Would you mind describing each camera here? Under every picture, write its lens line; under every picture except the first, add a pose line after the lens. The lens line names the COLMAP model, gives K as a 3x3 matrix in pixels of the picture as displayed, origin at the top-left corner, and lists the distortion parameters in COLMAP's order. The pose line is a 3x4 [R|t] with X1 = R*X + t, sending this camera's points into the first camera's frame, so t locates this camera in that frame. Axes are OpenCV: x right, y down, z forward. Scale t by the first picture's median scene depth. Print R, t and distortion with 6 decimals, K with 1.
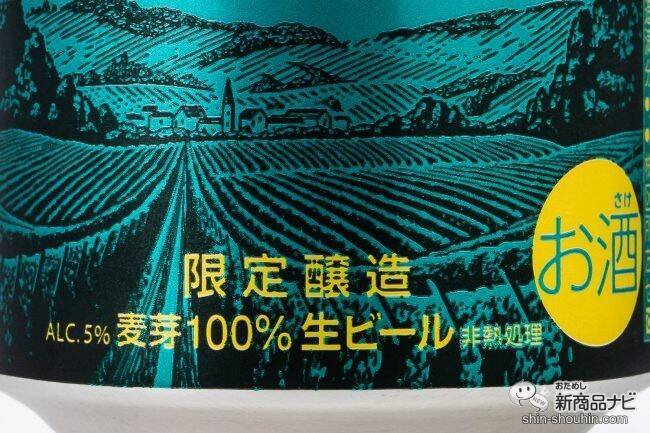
lens RADIAL K [[4508.7, 0, 325.3], [0, 4508.7, 216.3], [0, 0, 1]] dist [-0.307007, 0.000000]
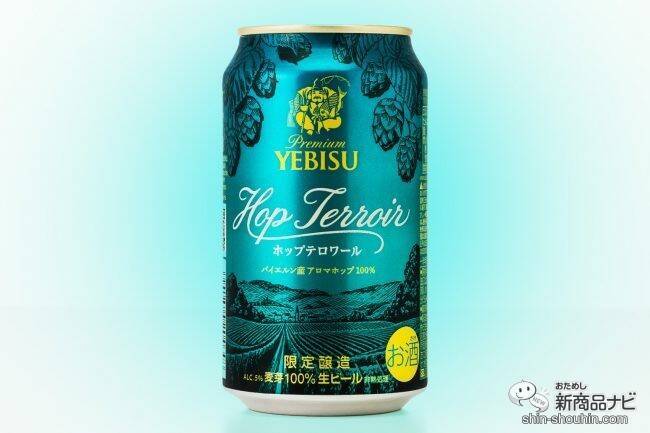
lens RADIAL K [[2685.0, 0, 324.2], [0, 2685.0, 218.5], [0, 0, 1]] dist [0.153484, 0.000000]
pose [[0.999930, 0.002986, -0.011492, 0.022476], [-0.002953, 0.999992, 0.002832, -0.102233], [0.011501, -0.002797, 0.999930, -1.055796]]
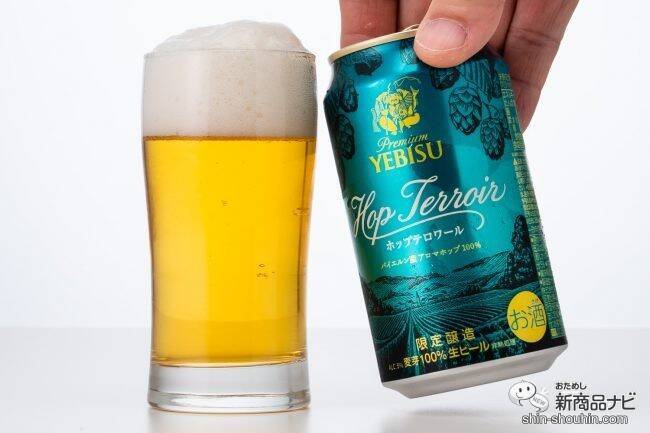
lens RADIAL K [[2685.0, 0, 324.6], [0, 2685.0, 217.1], [0, 0, 1]] dist [0.153484, 0.000000]
pose [[0.950848, -0.211901, -0.225801, 0.420203], [0.195066, 0.976209, -0.094690, 0.105293], [0.240493, 0.045990, 0.969561, -1.181119]]
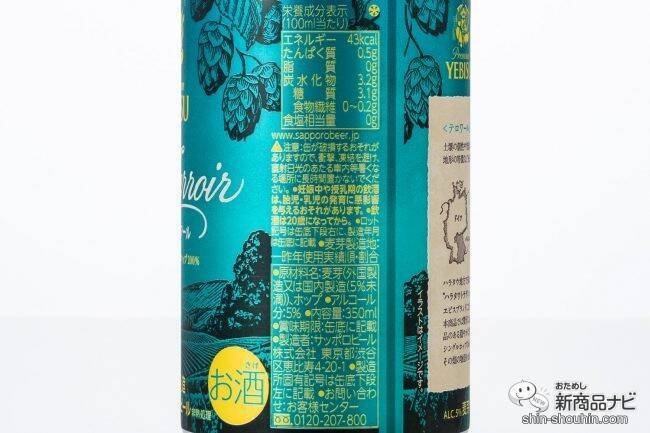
lens RADIAL K [[2685.0, 0, 324.9], [0, 2685.0, 212.1], [0, 0, 1]] dist [0.153484, 0.000000]
pose [[0.063490, 0.036072, -0.997330, 1.511833], [-0.040547, 0.998615, 0.033537, -0.136358], [0.997158, 0.038309, 0.064865, 0.968408]]
